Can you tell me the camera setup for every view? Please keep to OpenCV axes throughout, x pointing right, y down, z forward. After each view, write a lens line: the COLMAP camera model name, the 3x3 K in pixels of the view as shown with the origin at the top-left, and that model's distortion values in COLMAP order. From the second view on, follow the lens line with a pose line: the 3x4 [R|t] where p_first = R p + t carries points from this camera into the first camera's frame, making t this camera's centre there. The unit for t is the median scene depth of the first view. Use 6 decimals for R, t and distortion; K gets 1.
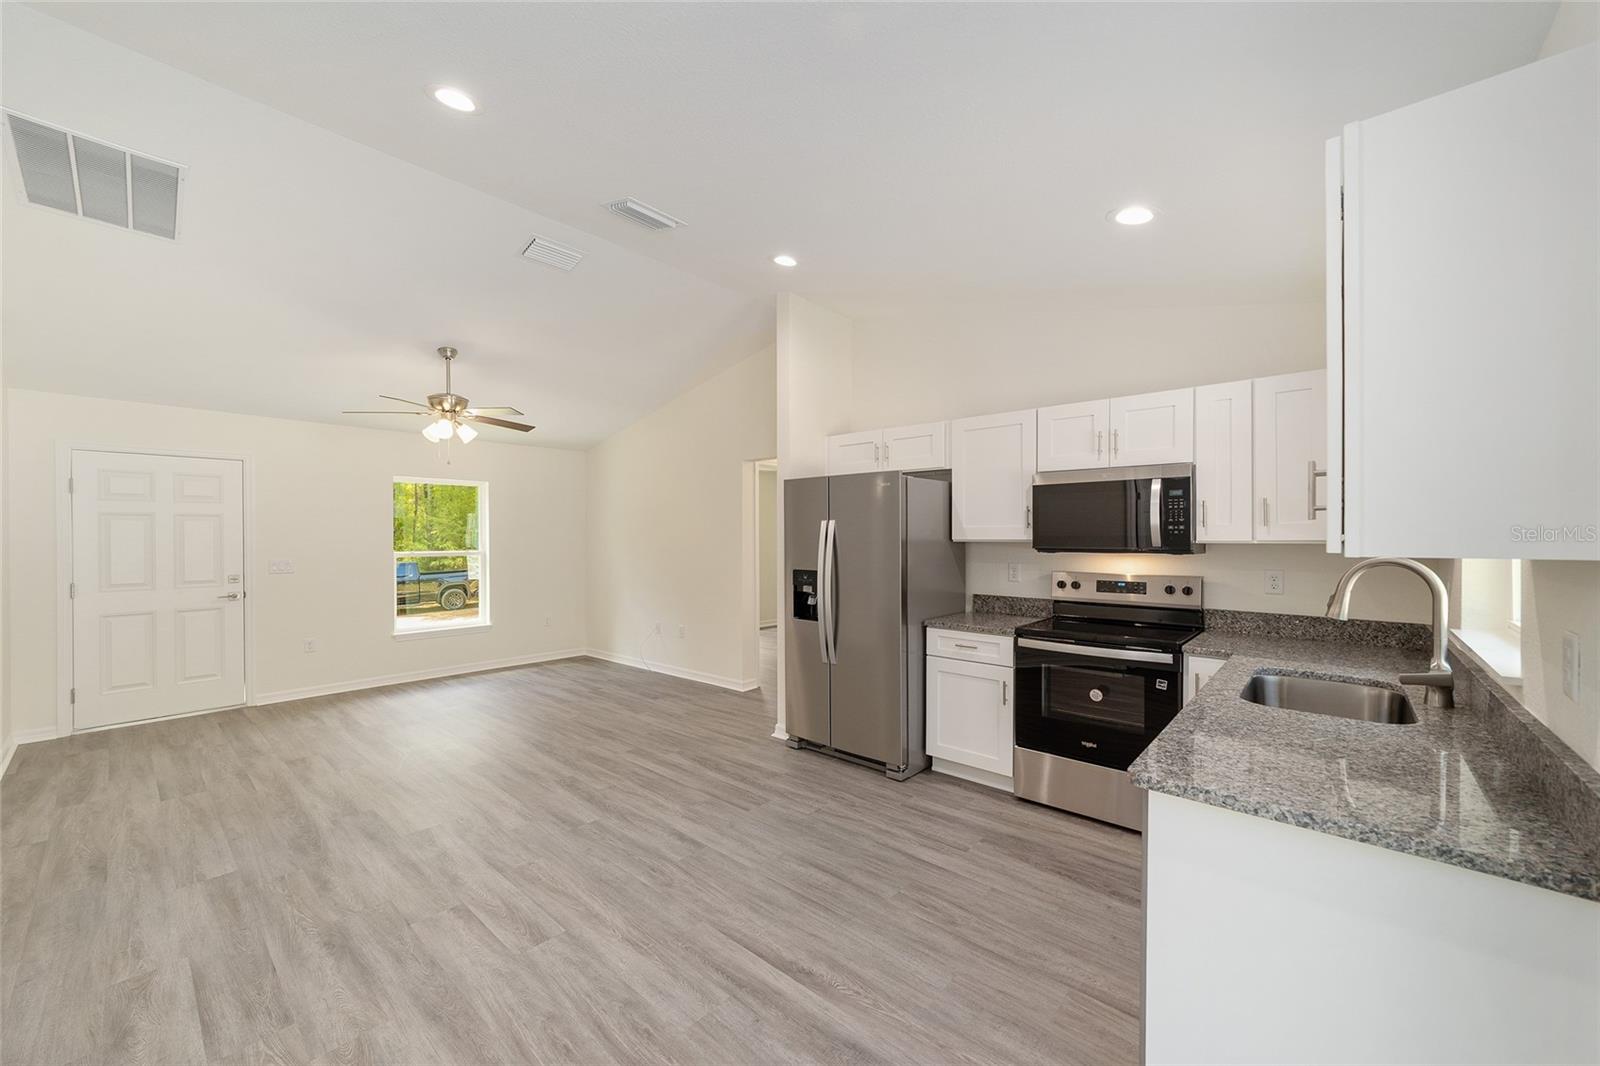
lens RADIAL K [[612.8, 0, 798.0], [0, 612.8, 535.9], [0, 0, 1]] dist [-0.016631, 0.008974]
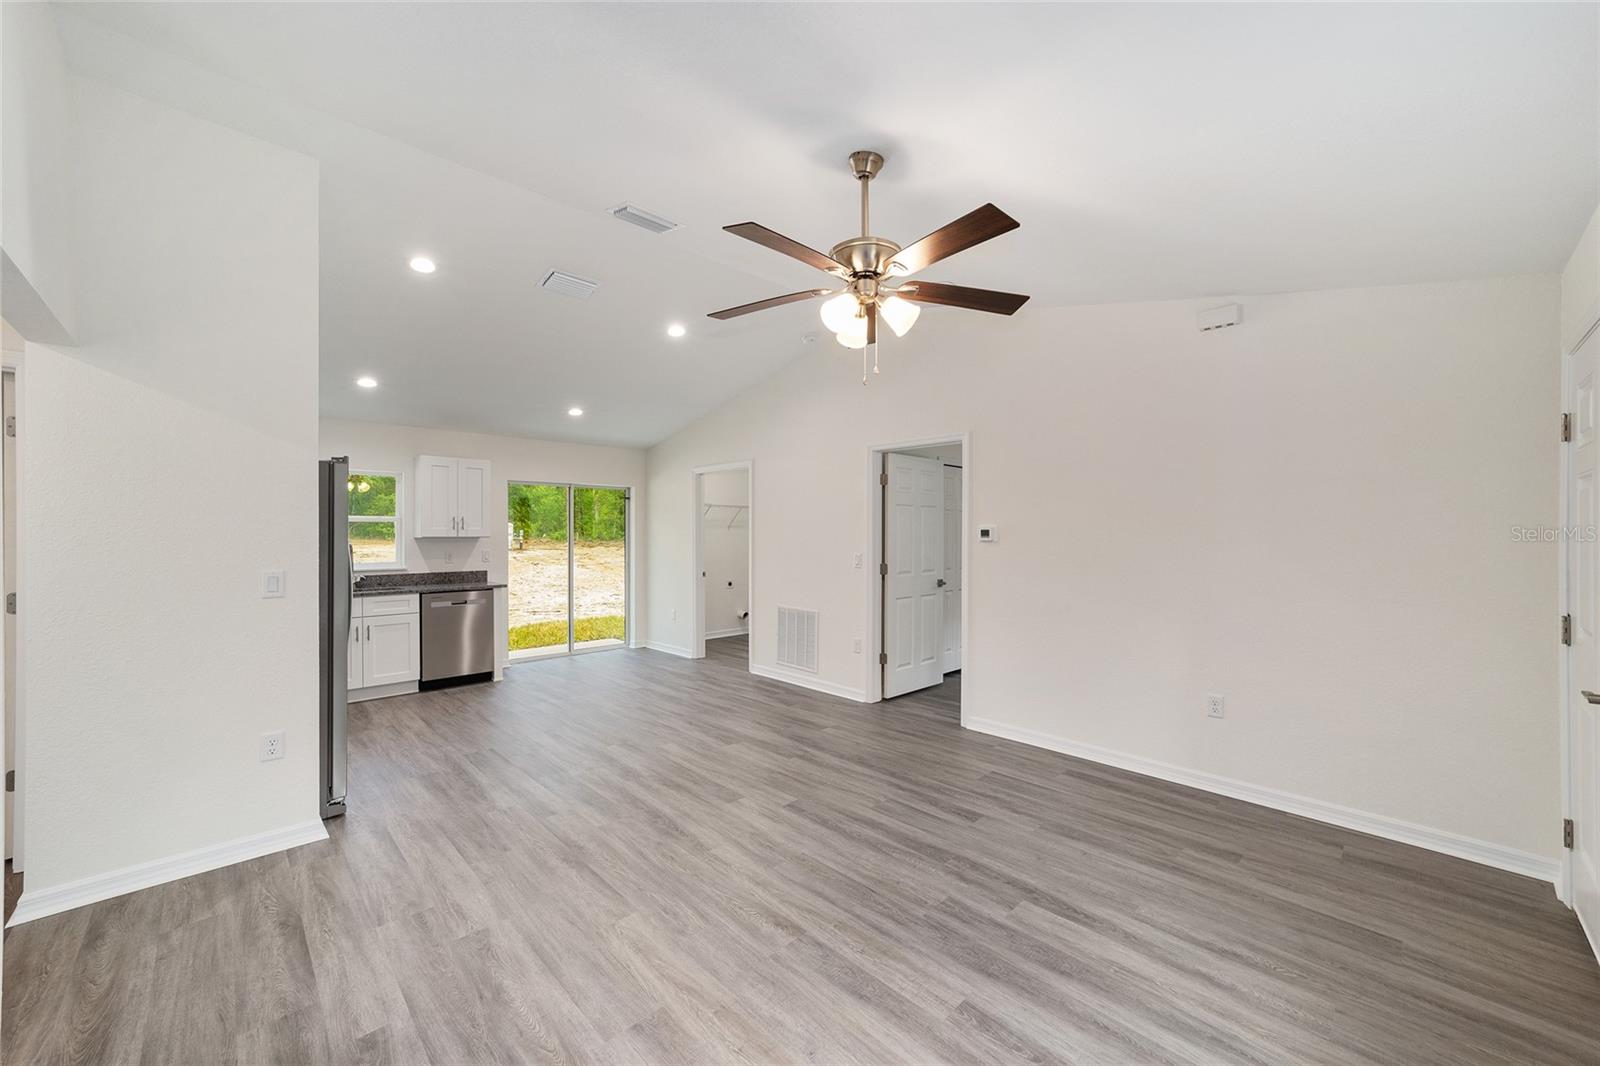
lens RADIAL K [[612.8, 0, 798.0], [0, 612.8, 535.9], [0, 0, 1]] dist [-0.016631, 0.008974]
pose [[-0.996908, 0.003585, 0.078495, -0.725642], [0.003640, 0.999993, 0.000564, 0.009184], [-0.078493, 0.000848, -0.996914, 1.963690]]
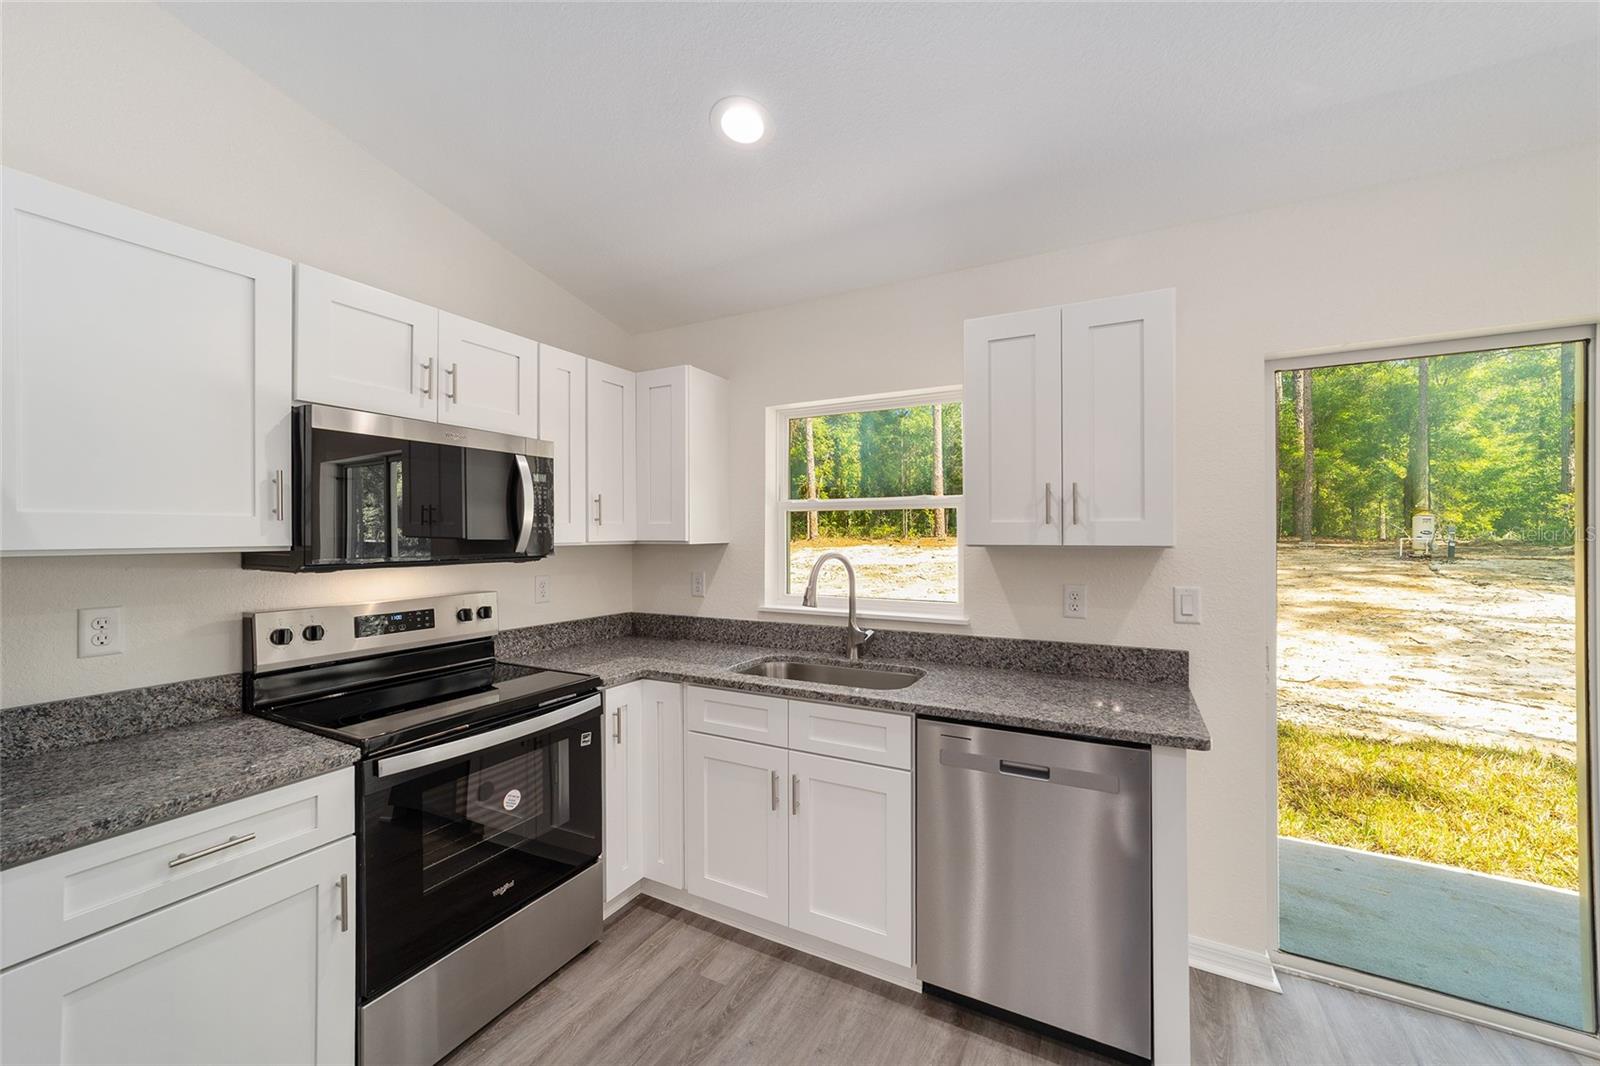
lens RADIAL K [[612.8, 0, 798.0], [0, 612.8, 535.9], [0, 0, 1]] dist [-0.016631, 0.008974]
pose [[-0.230286, 0.003466, 0.973117, -0.141233], [0.002724, 0.999992, -0.002917, 0.001355], [-0.973119, 0.001980, -0.230294, 0.729099]]
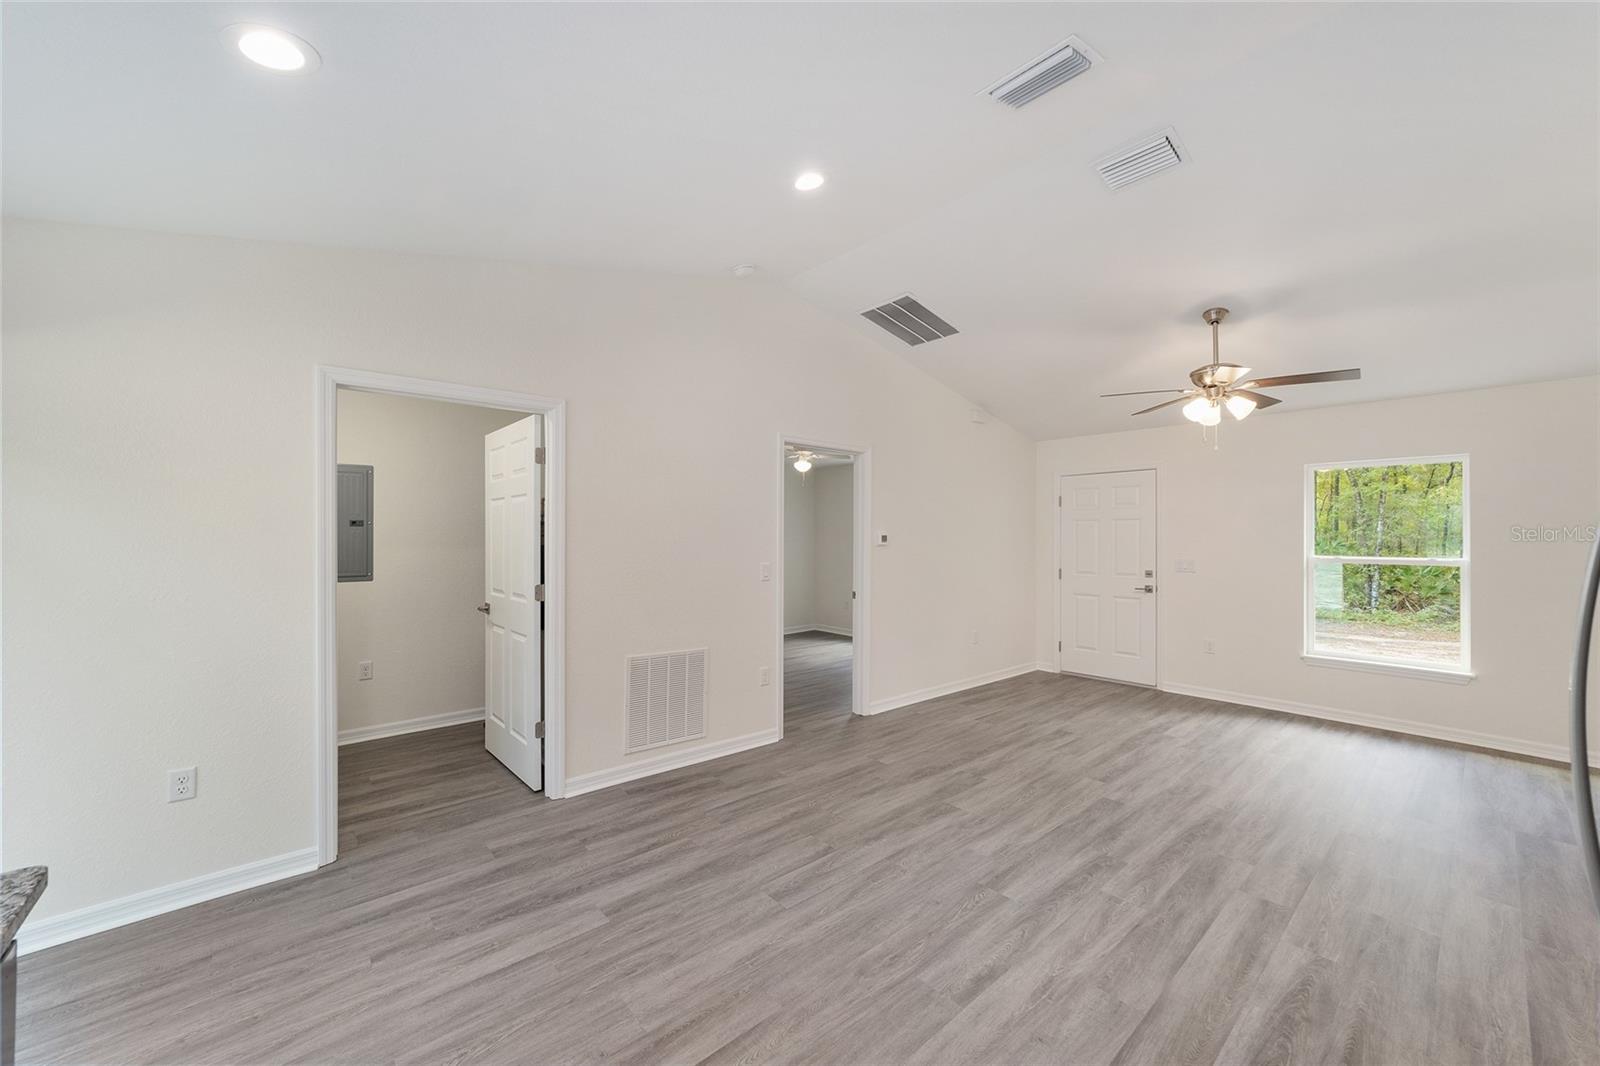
lens RADIAL K [[612.8, 0, 798.0], [0, 612.8, 535.9], [0, 0, 1]] dist [-0.016631, 0.008974]
pose [[-0.127058, 0.000272, -0.991895, 0.410799], [-0.002350, 0.999997, 0.000575, 0.000697], [0.991892, 0.002404, -0.127057, 0.711104]]
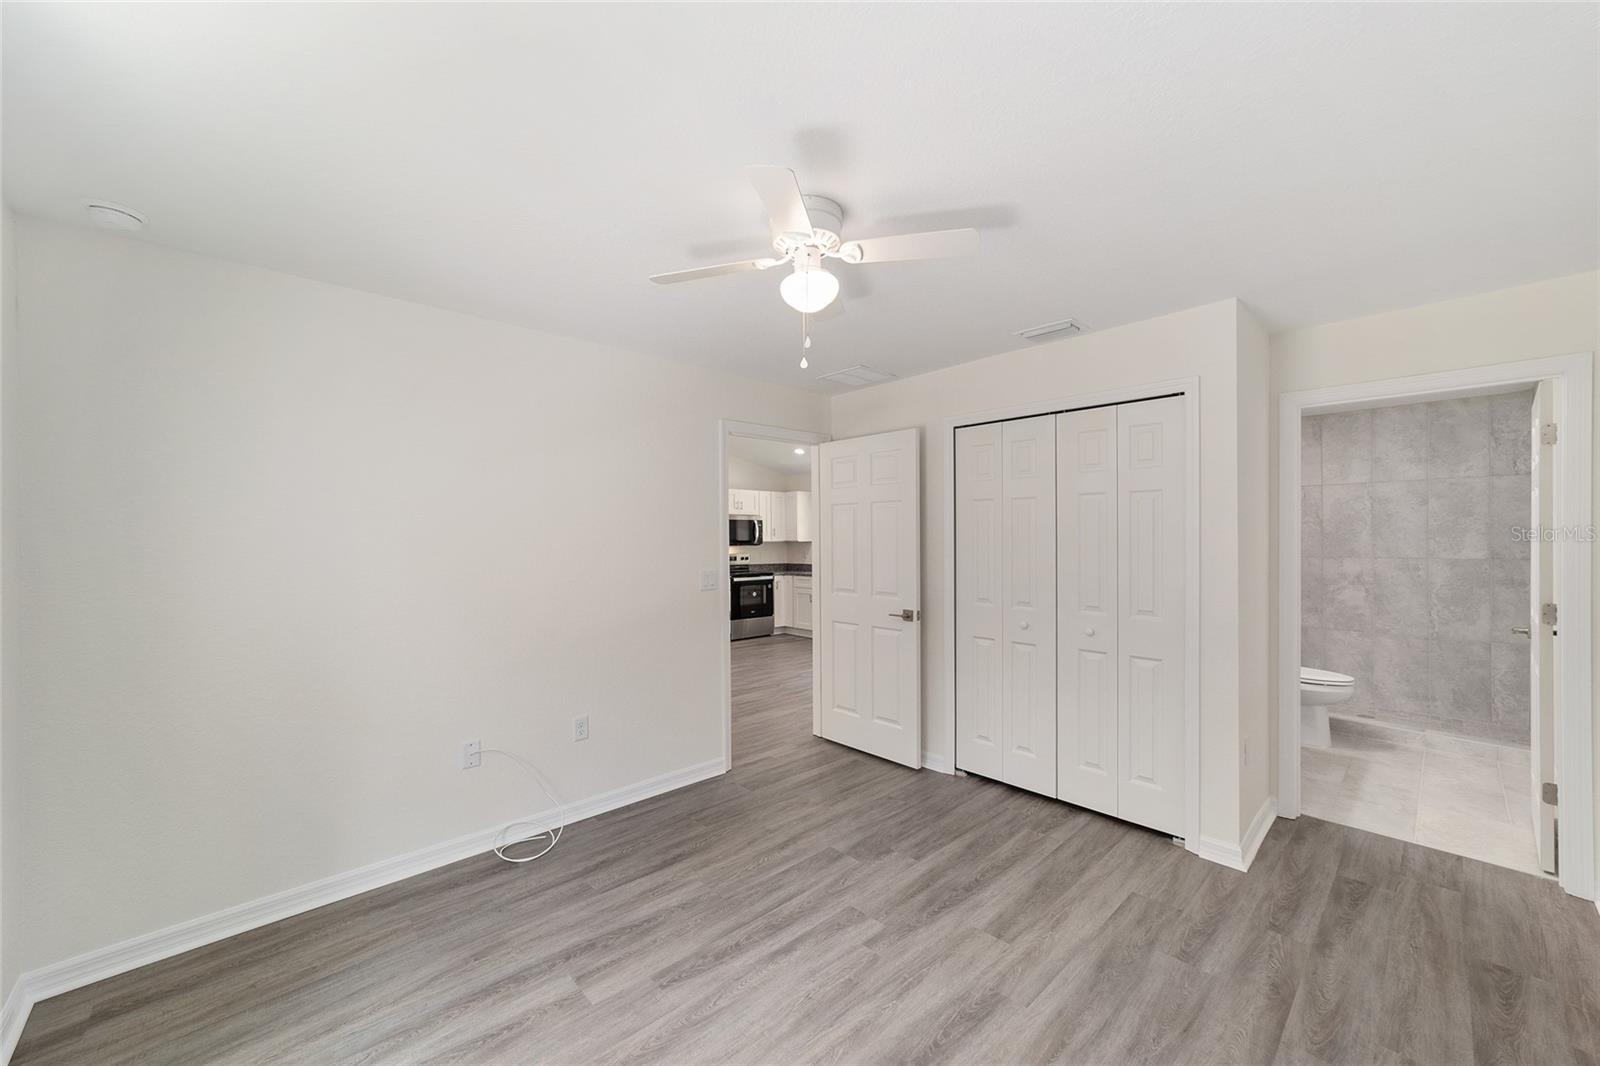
lens RADIAL K [[612.8, 0, 798.0], [0, 612.8, 535.9], [0, 0, 1]] dist [-0.016631, 0.008974]
pose [[0.094276, 0.006261, 0.995526, -2.038415], [0.006657, 0.999954, -0.006919, 0.003761], [-0.995524, 0.007280, 0.094230, 0.435961]]
